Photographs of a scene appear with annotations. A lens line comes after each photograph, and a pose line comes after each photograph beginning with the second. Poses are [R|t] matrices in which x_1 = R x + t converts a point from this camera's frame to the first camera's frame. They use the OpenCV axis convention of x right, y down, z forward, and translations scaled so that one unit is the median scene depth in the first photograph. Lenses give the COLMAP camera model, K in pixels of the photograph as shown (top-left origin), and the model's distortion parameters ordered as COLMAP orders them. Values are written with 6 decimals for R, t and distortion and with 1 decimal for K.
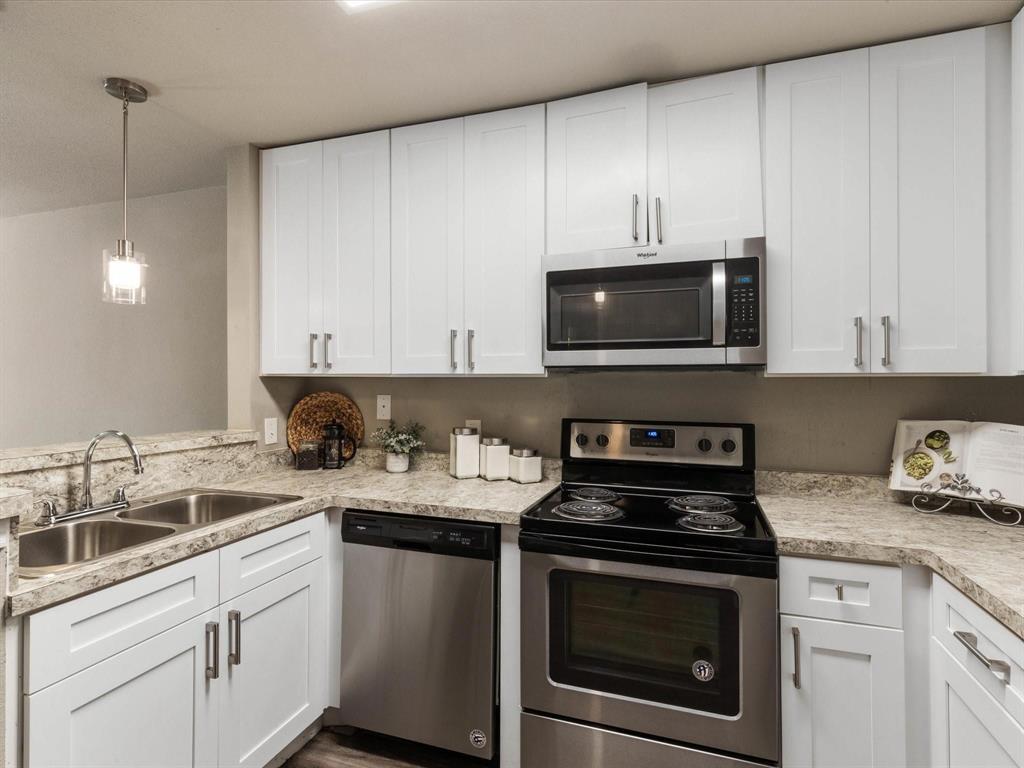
lens RADIAL K [[519.2, 0, 521.3], [0, 519.2, 379.1], [0, 0, 1]] dist [0.012014, -0.001492]
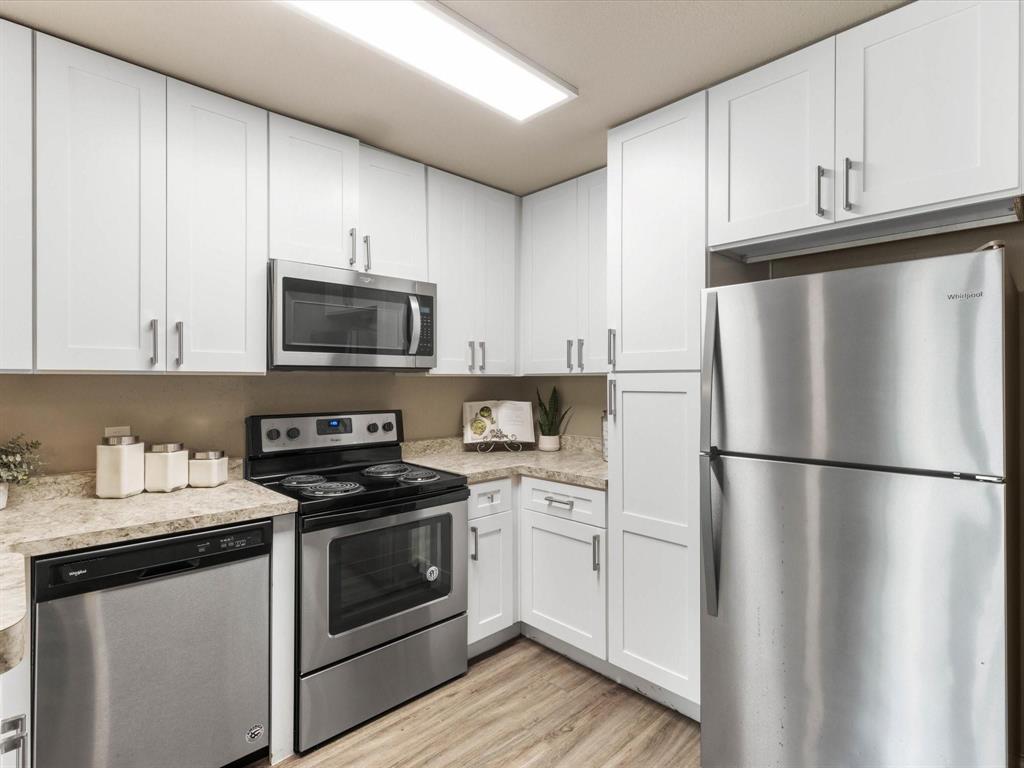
lens RADIAL K [[519.2, 0, 508.9], [0, 519.2, 380.6], [0, 0, 1]] dist [0.012014, -0.001492]
pose [[0.472184, -0.003513, 0.881493, -0.702760], [-0.003154, 0.999979, 0.005674, -0.000929], [-0.881495, -0.005460, 0.472163, 0.091061]]
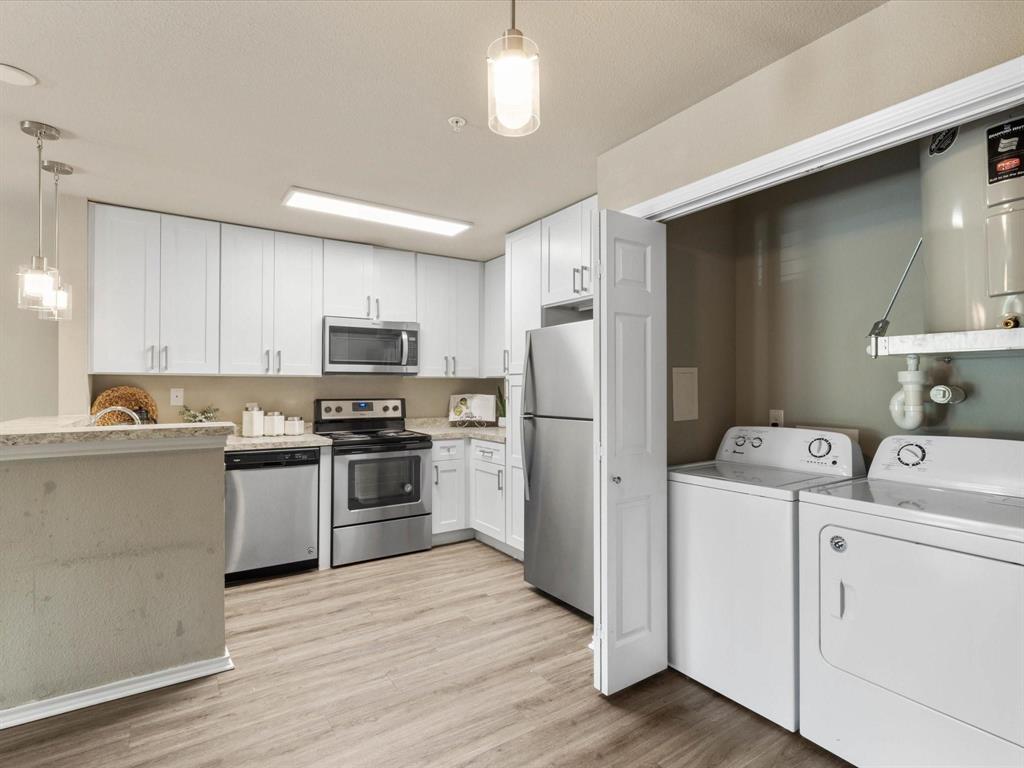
lens RADIAL K [[519.2, 0, 508.7], [0, 519.2, 378.9], [0, 0, 1]] dist [0.012014, -0.001492]
pose [[0.624120, 0.009033, 0.781276, -1.156380], [-0.001926, 0.999948, -0.010023, 0.023907], [-0.781326, 0.004751, 0.624105, -0.866567]]
